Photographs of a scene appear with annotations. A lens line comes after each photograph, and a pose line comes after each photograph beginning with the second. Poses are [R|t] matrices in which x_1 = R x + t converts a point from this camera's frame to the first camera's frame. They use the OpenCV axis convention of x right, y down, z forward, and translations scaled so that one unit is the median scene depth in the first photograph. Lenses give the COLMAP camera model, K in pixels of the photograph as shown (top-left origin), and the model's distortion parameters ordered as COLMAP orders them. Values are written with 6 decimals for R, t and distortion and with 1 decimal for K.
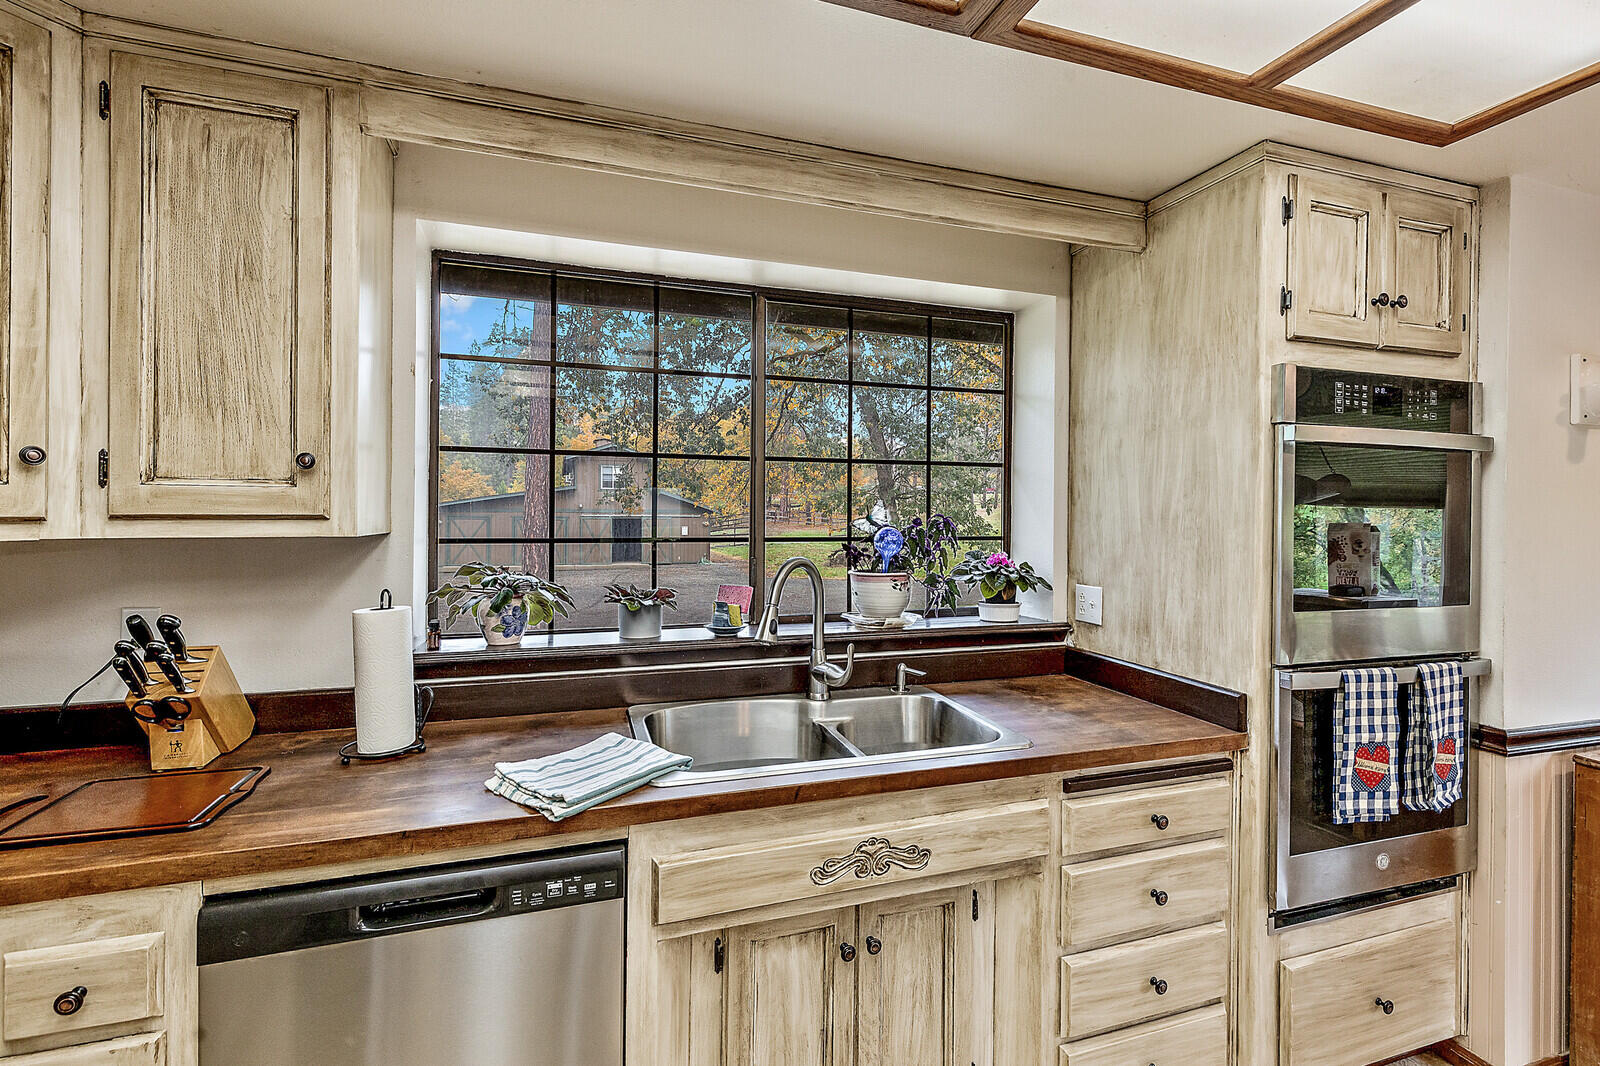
lens RADIAL K [[728.8, 0, 799.2], [0, 728.8, 509.3], [0, 0, 1]] dist [0.002001, 0.000546]
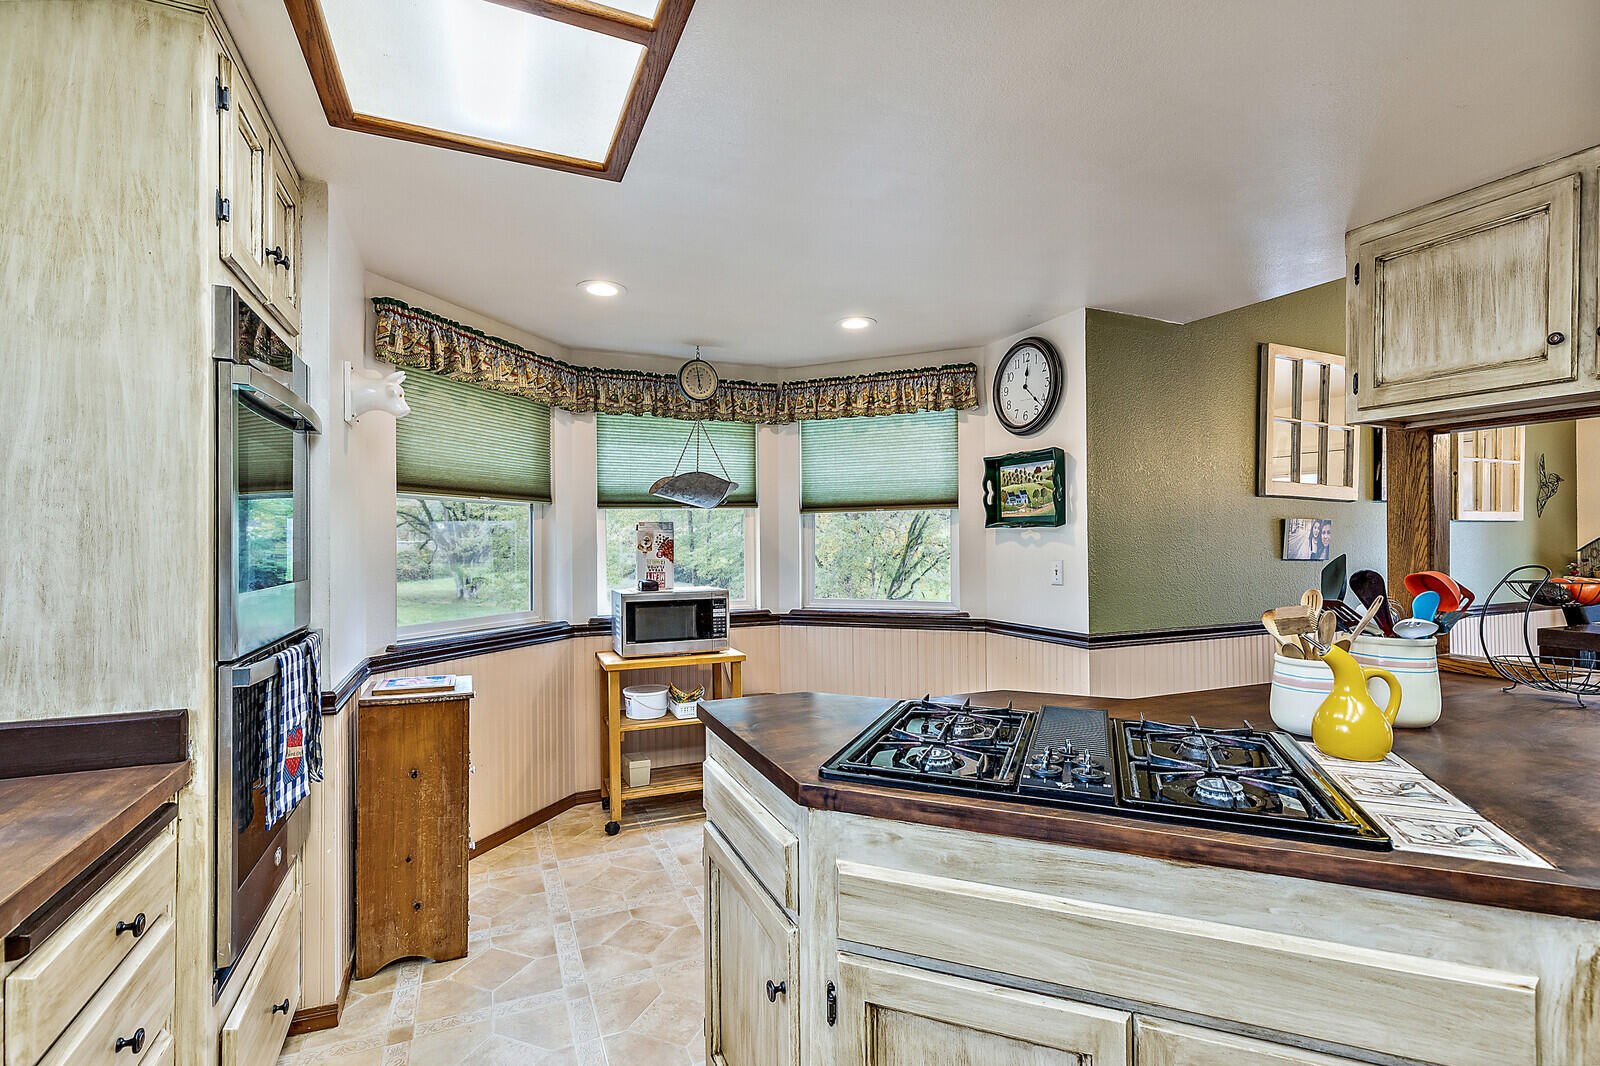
lens RADIAL K [[728.8, 0, 798.6], [0, 728.8, 542.8], [0, 0, 1]] dist [0.002001, 0.000546]
pose [[-0.095378, -0.011112, 0.995379, -0.194440], [-0.003197, 0.999936, 0.010856, 0.069231], [-0.995436, -0.002147, -0.095408, 0.430653]]
